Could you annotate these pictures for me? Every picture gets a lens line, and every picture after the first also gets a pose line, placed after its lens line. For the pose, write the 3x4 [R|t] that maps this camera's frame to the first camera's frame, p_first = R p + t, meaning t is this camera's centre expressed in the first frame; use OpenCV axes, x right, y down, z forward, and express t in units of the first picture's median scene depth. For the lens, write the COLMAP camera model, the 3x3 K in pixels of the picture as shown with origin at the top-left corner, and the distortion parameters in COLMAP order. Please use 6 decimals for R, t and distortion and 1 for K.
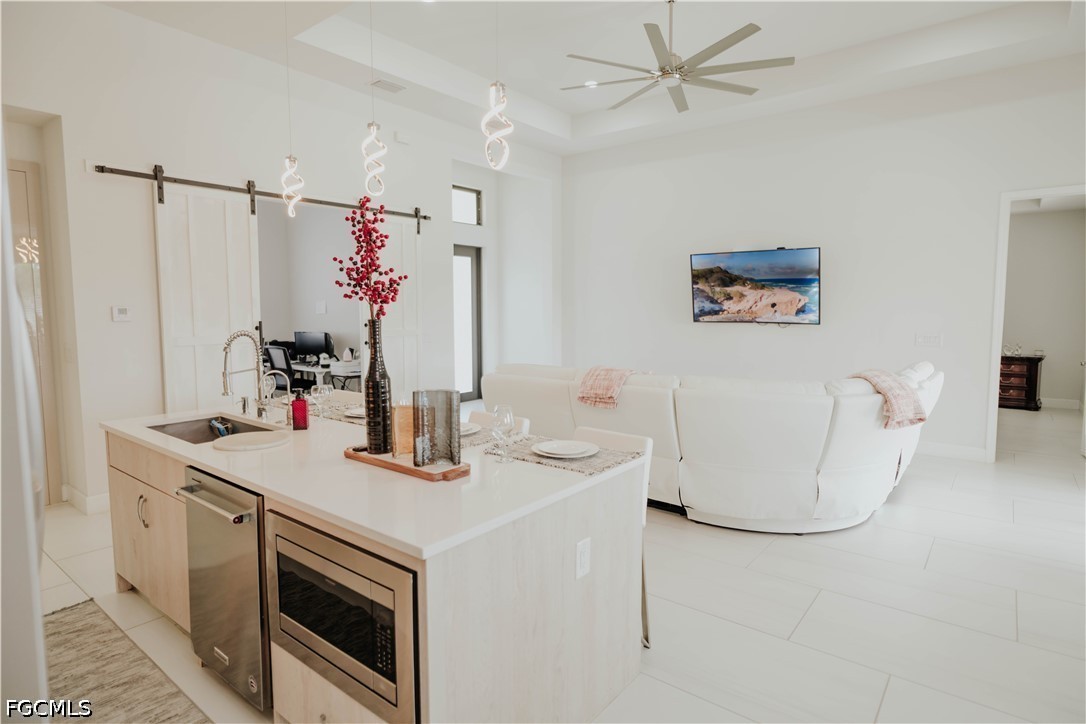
lens RADIAL K [[591.6, 0, 541.5], [0, 591.6, 362.3], [0, 0, 1]] dist [0.000072, 0.003410]
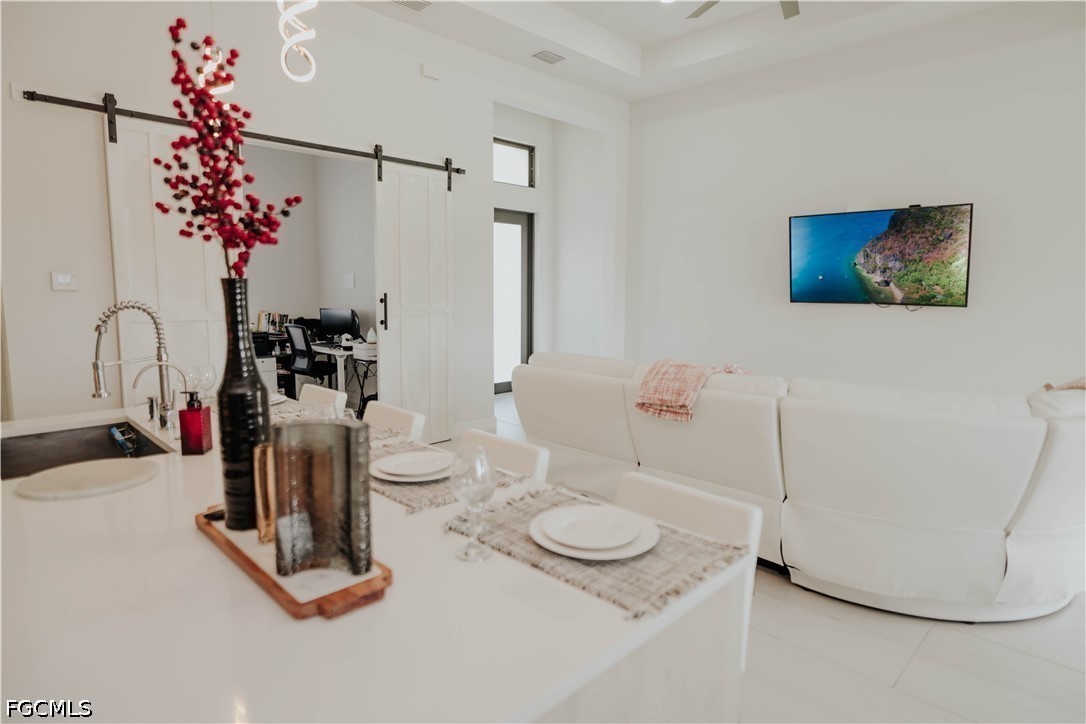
lens RADIAL K [[591.6, 0, 547.3], [0, 591.6, 356.9], [0, 0, 1]] dist [0.000072, 0.003410]
pose [[0.993928, 0.022147, -0.107780, 0.031213], [-0.019791, 0.999542, 0.022873, -0.010958], [0.108237, -0.020601, 0.993912, 0.284420]]
